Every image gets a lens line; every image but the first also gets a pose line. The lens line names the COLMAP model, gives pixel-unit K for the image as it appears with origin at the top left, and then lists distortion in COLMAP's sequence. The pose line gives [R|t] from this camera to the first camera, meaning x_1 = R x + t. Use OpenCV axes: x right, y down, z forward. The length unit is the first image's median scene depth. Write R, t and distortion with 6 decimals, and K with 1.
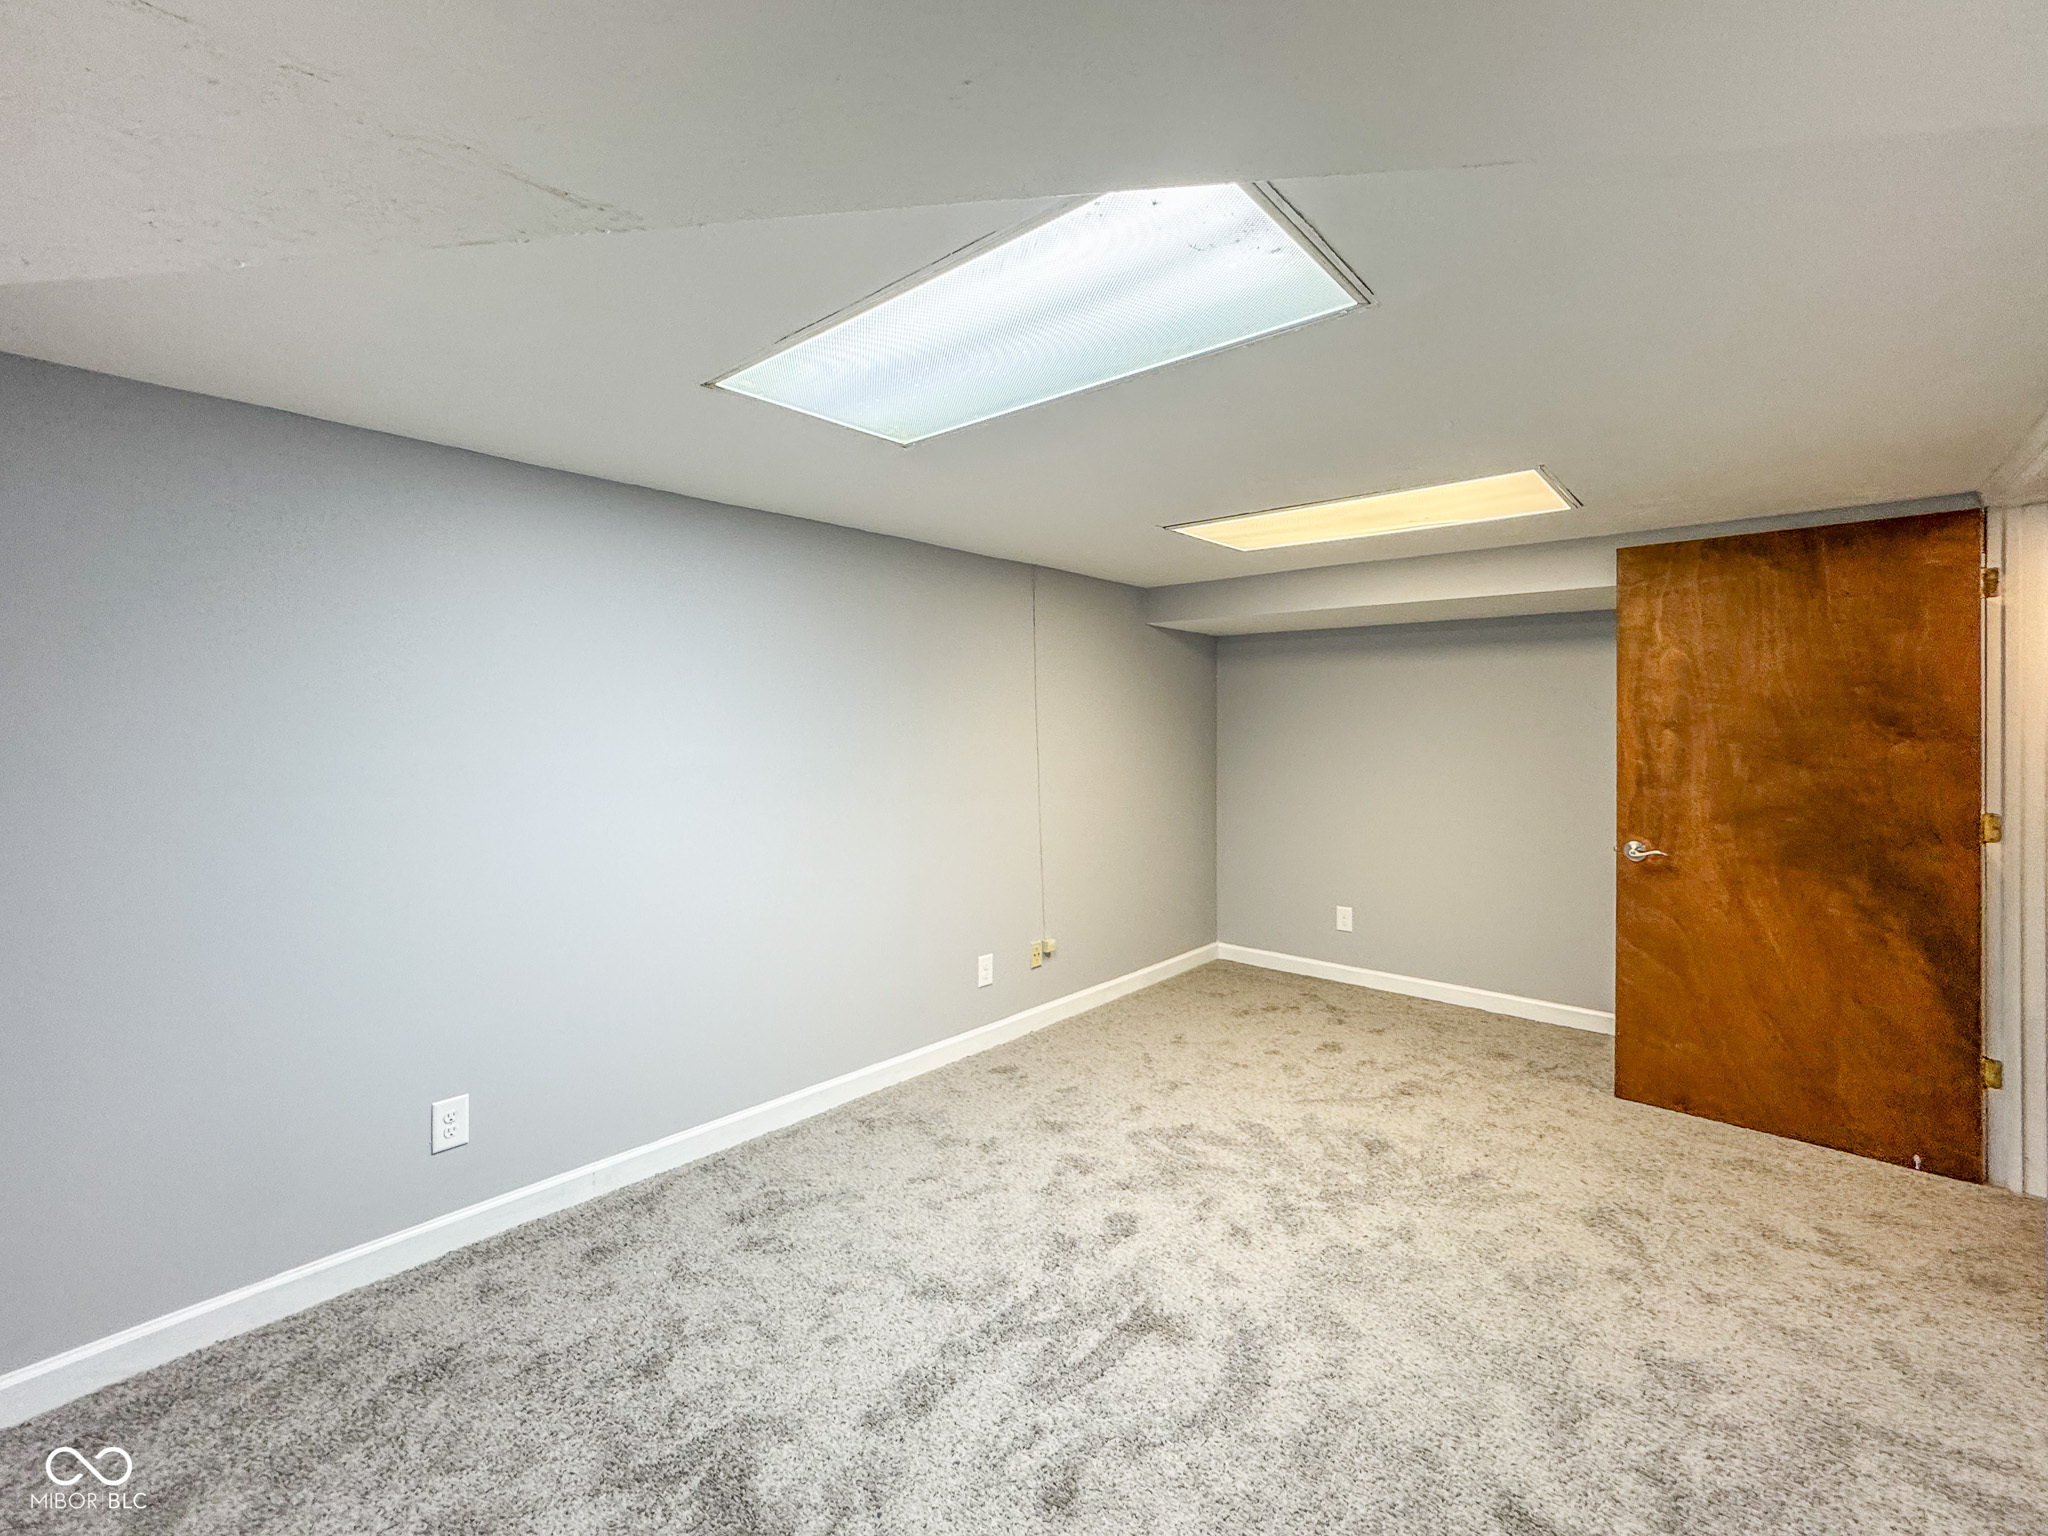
lens RADIAL K [[1011.4, 0, 1077.0], [0, 1011.4, 732.0], [0, 0, 1]] dist [-0.048075, 0.028754]
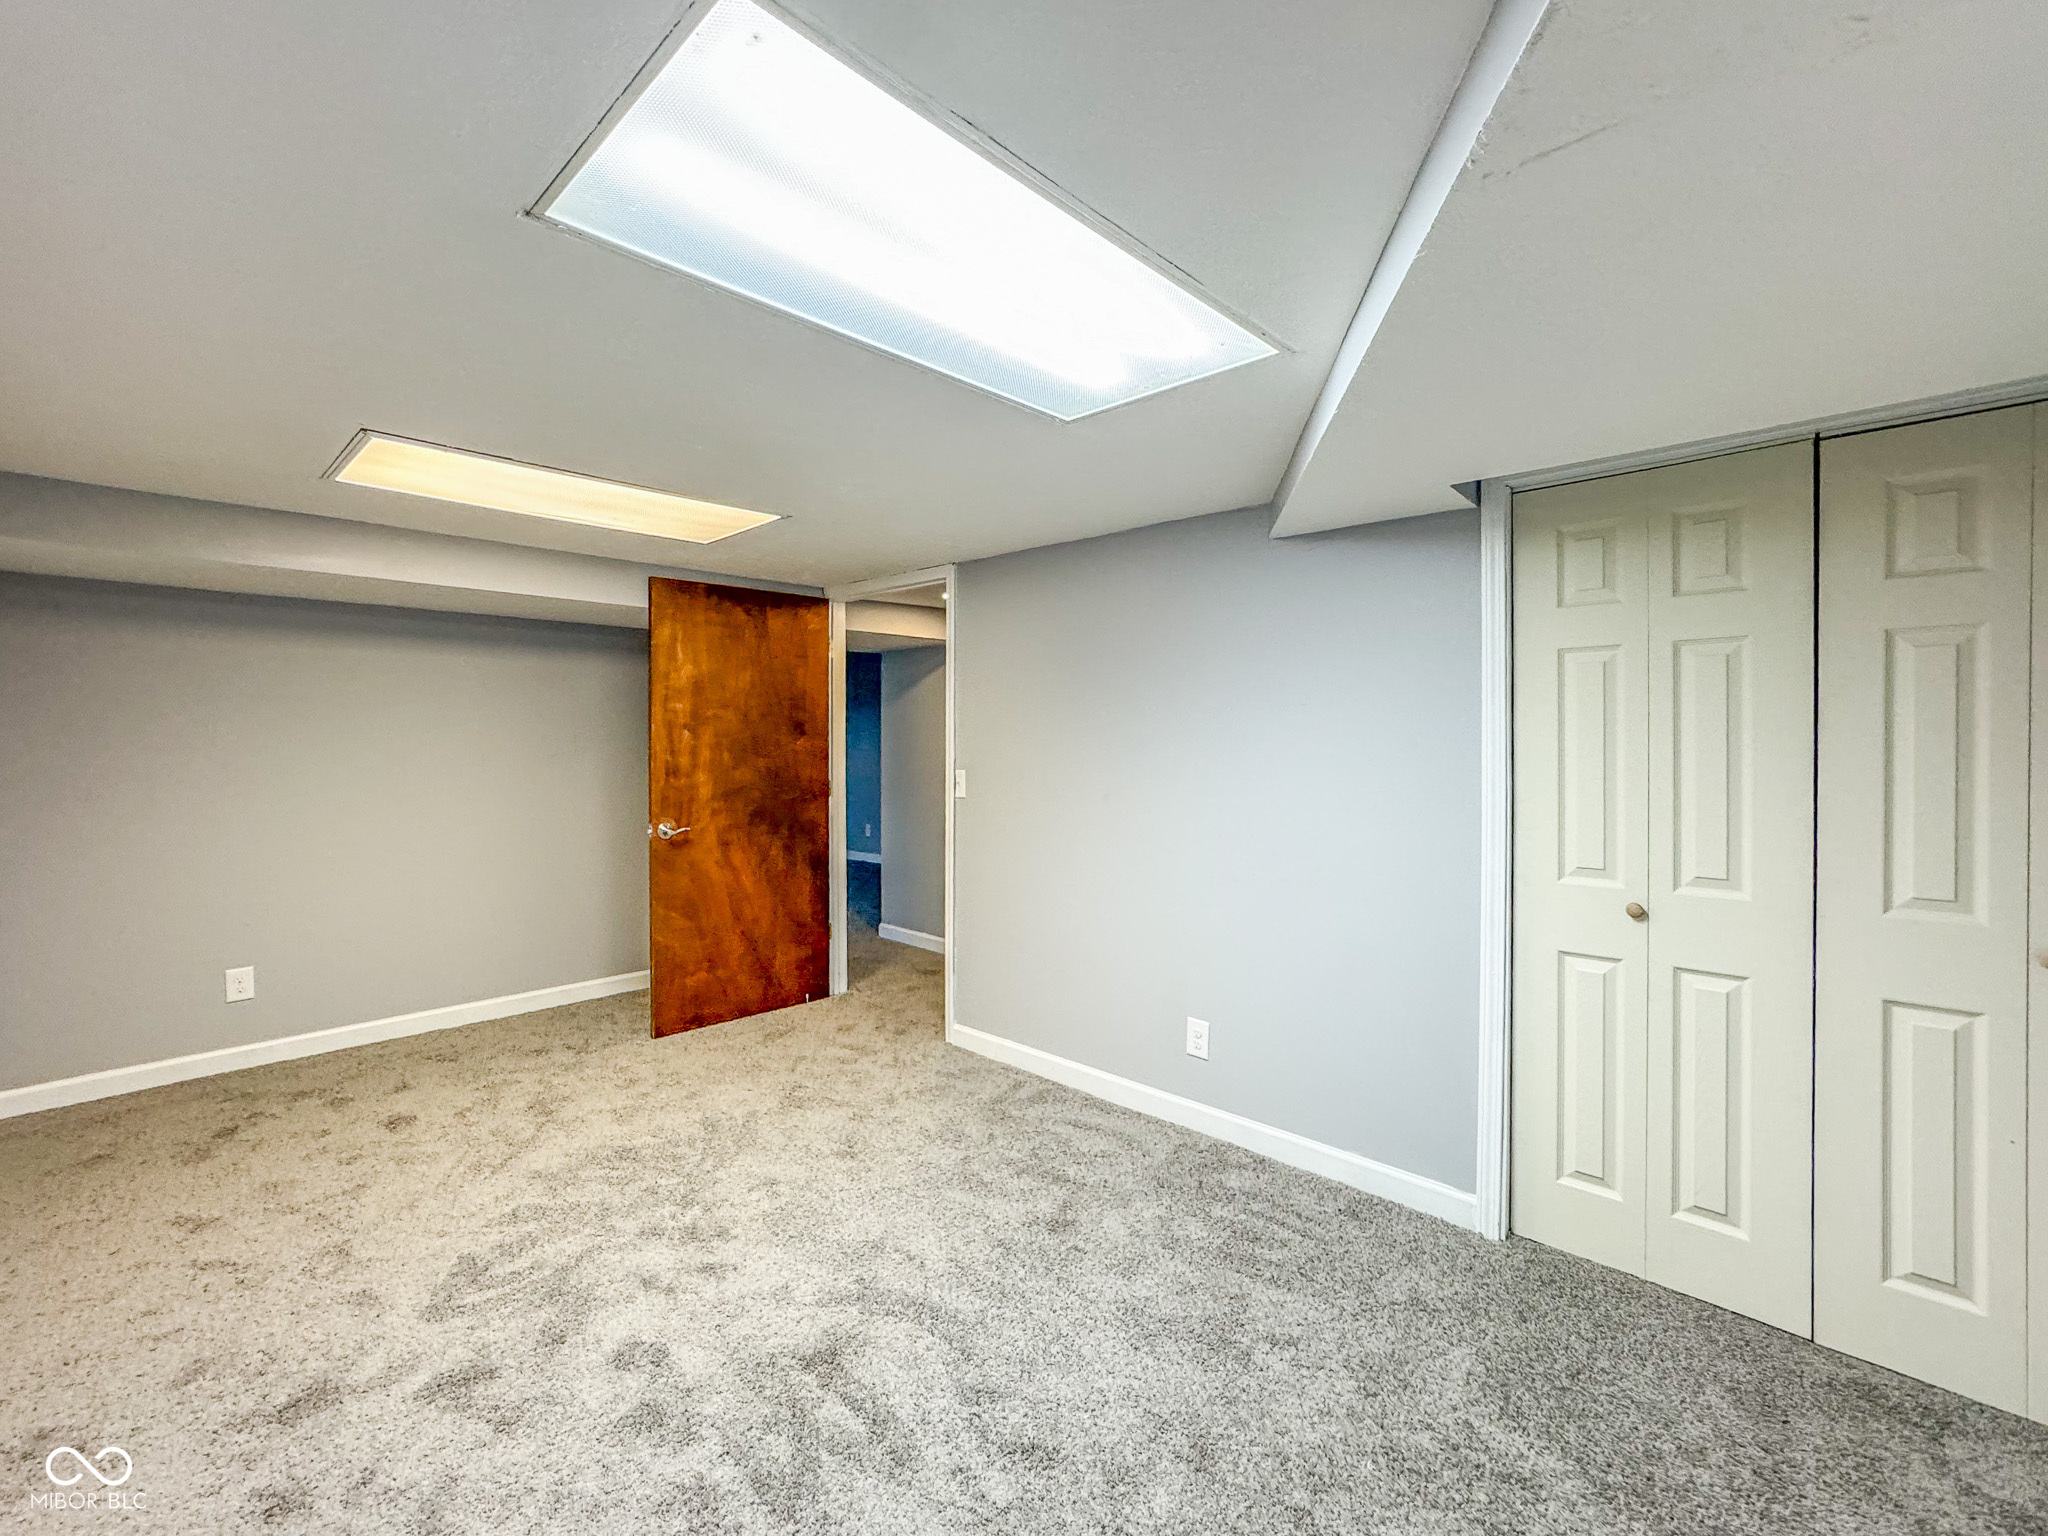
lens RADIAL K [[892.5, 0, 1032.6], [0, 892.5, 768.8], [0, 0, 1]] dist [-0.001339, 0.000761]
pose [[-0.003014, -0.043960, 0.999029, -0.541785], [-0.001832, 0.999032, 0.043954, -0.004112], [-0.999994, -0.001698, -0.003091, 0.582093]]
